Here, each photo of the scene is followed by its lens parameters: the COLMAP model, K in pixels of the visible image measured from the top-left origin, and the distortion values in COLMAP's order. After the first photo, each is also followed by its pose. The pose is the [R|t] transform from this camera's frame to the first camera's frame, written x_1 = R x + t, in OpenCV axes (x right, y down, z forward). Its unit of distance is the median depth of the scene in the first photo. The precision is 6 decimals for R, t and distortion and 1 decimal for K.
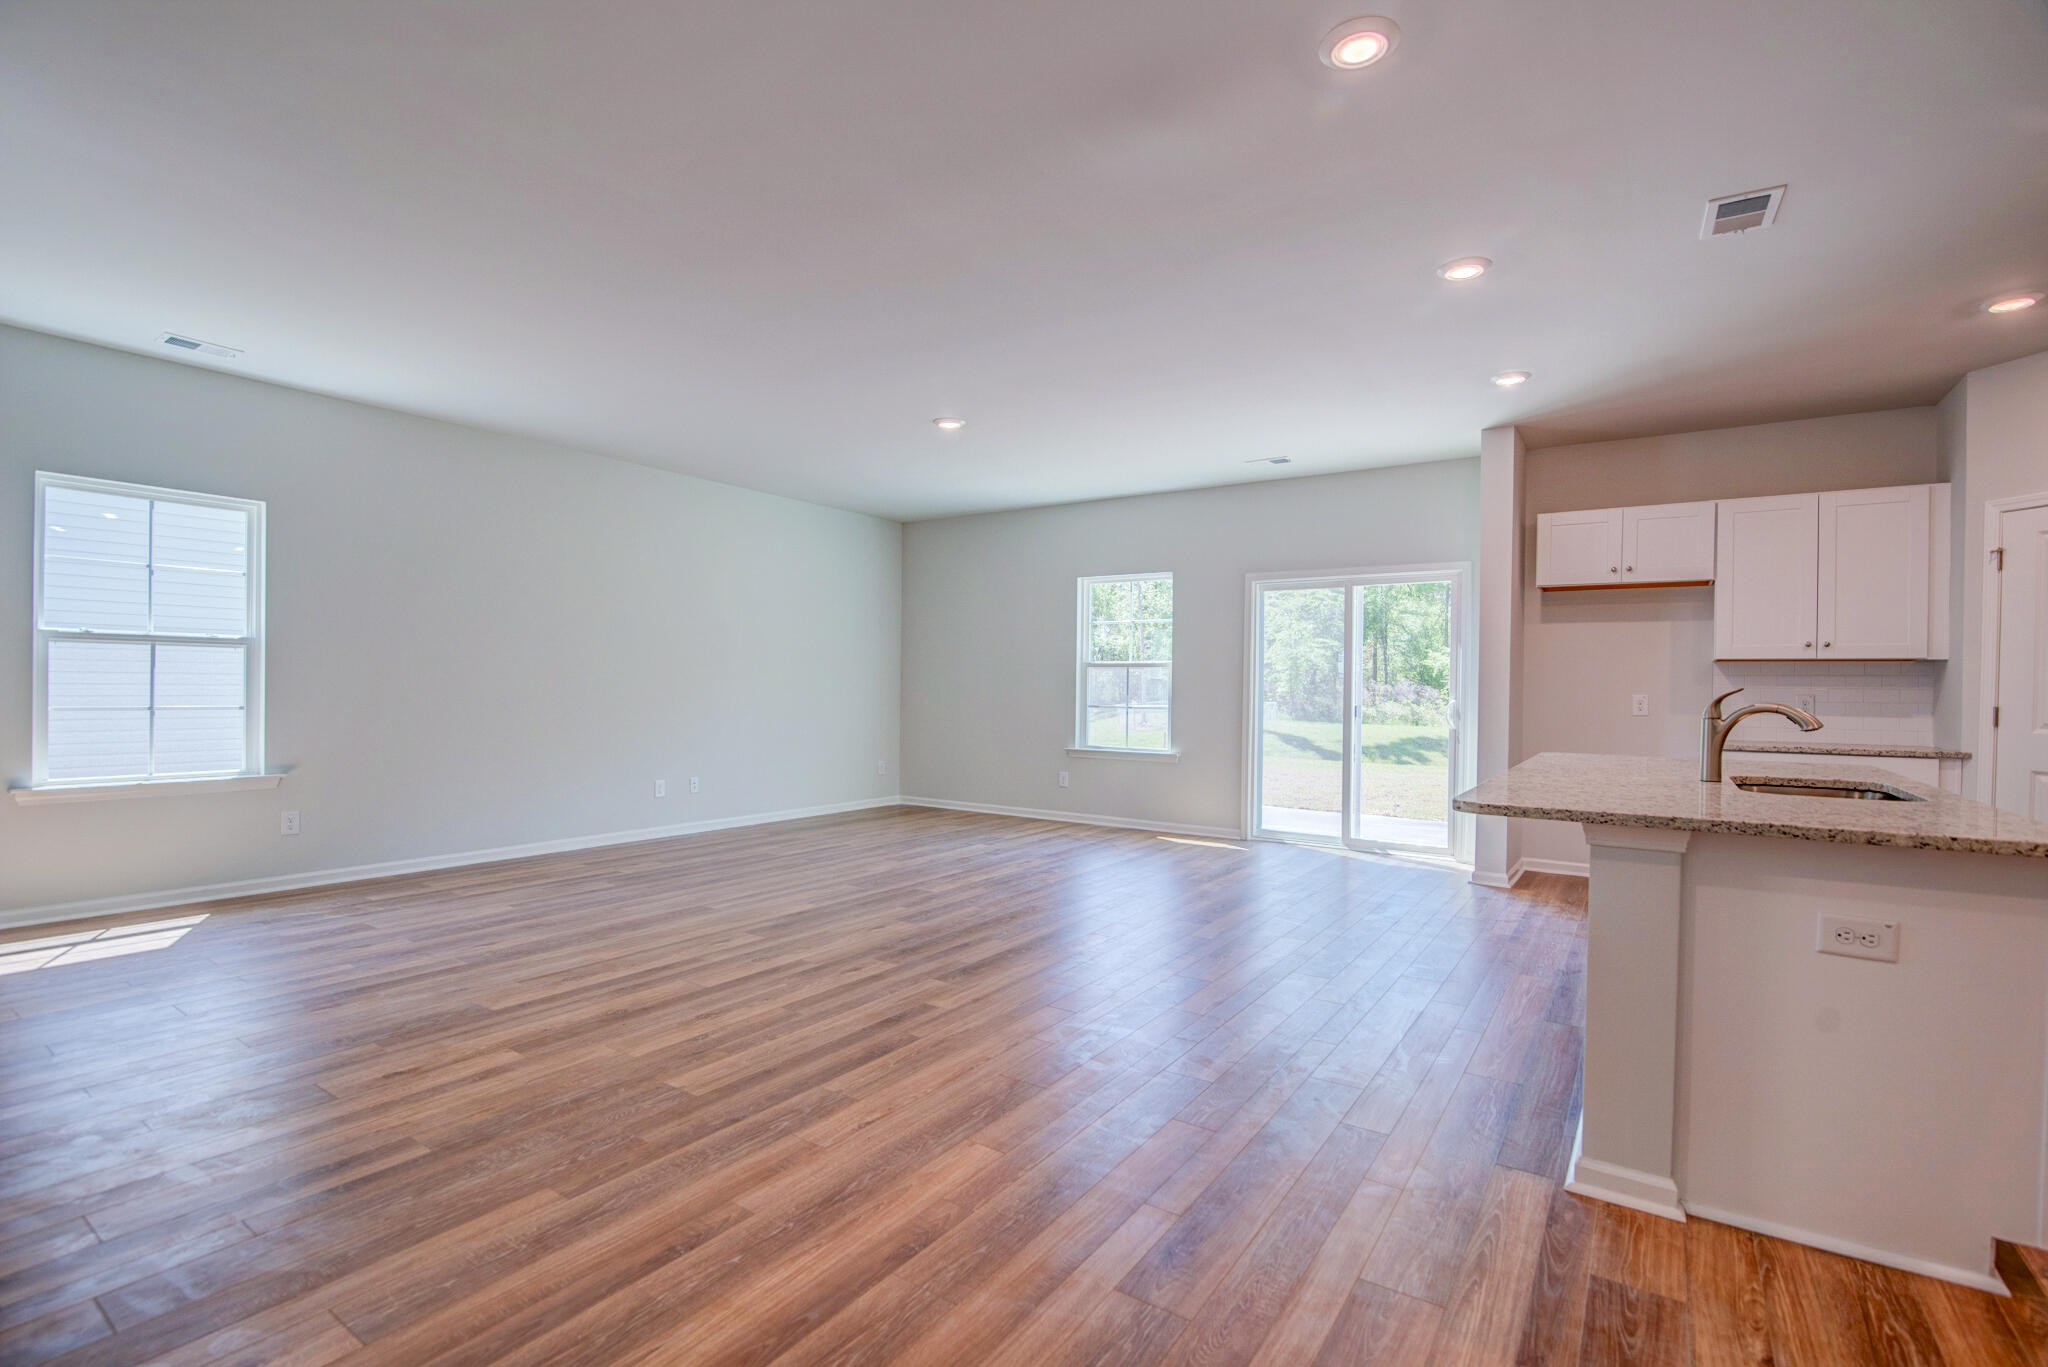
lens RADIAL K [[972.1, 0, 1024.0], [0, 972.1, 683.5], [0, 0, 1]] dist [-0.011909, -0.000577]
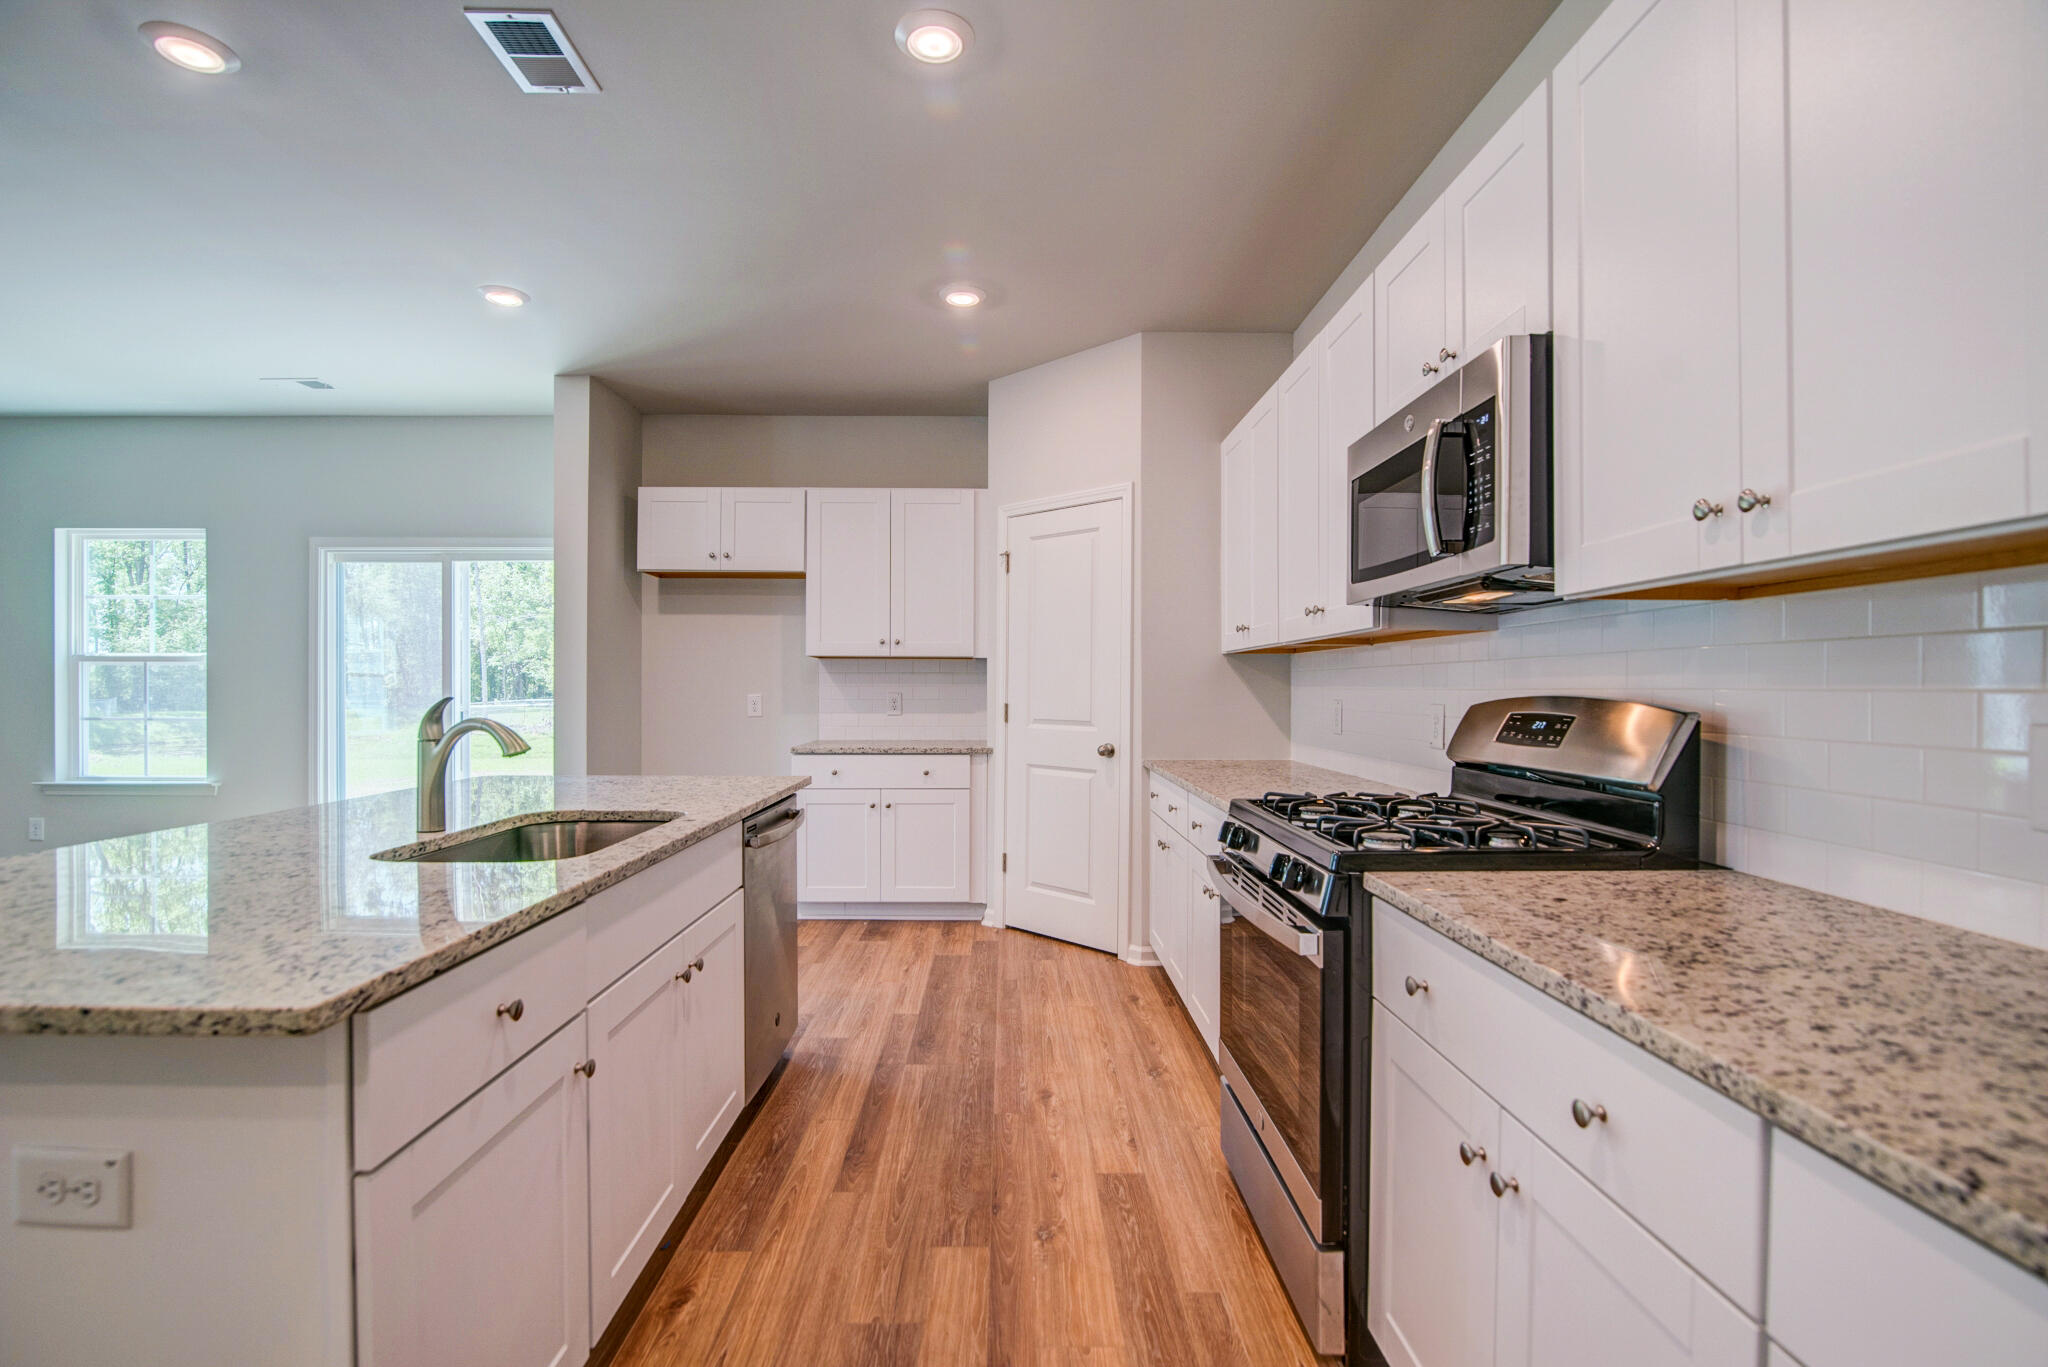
lens RADIAL K [[972.1, 0, 1024.0], [0, 972.1, 683.5], [0, 0, 1]] dist [-0.011909, -0.000577]
pose [[0.820130, -0.007085, 0.572133, 0.346822], [0.004526, 0.999972, 0.005895, -0.002942], [-0.572159, -0.002245, 0.820139, 0.099667]]
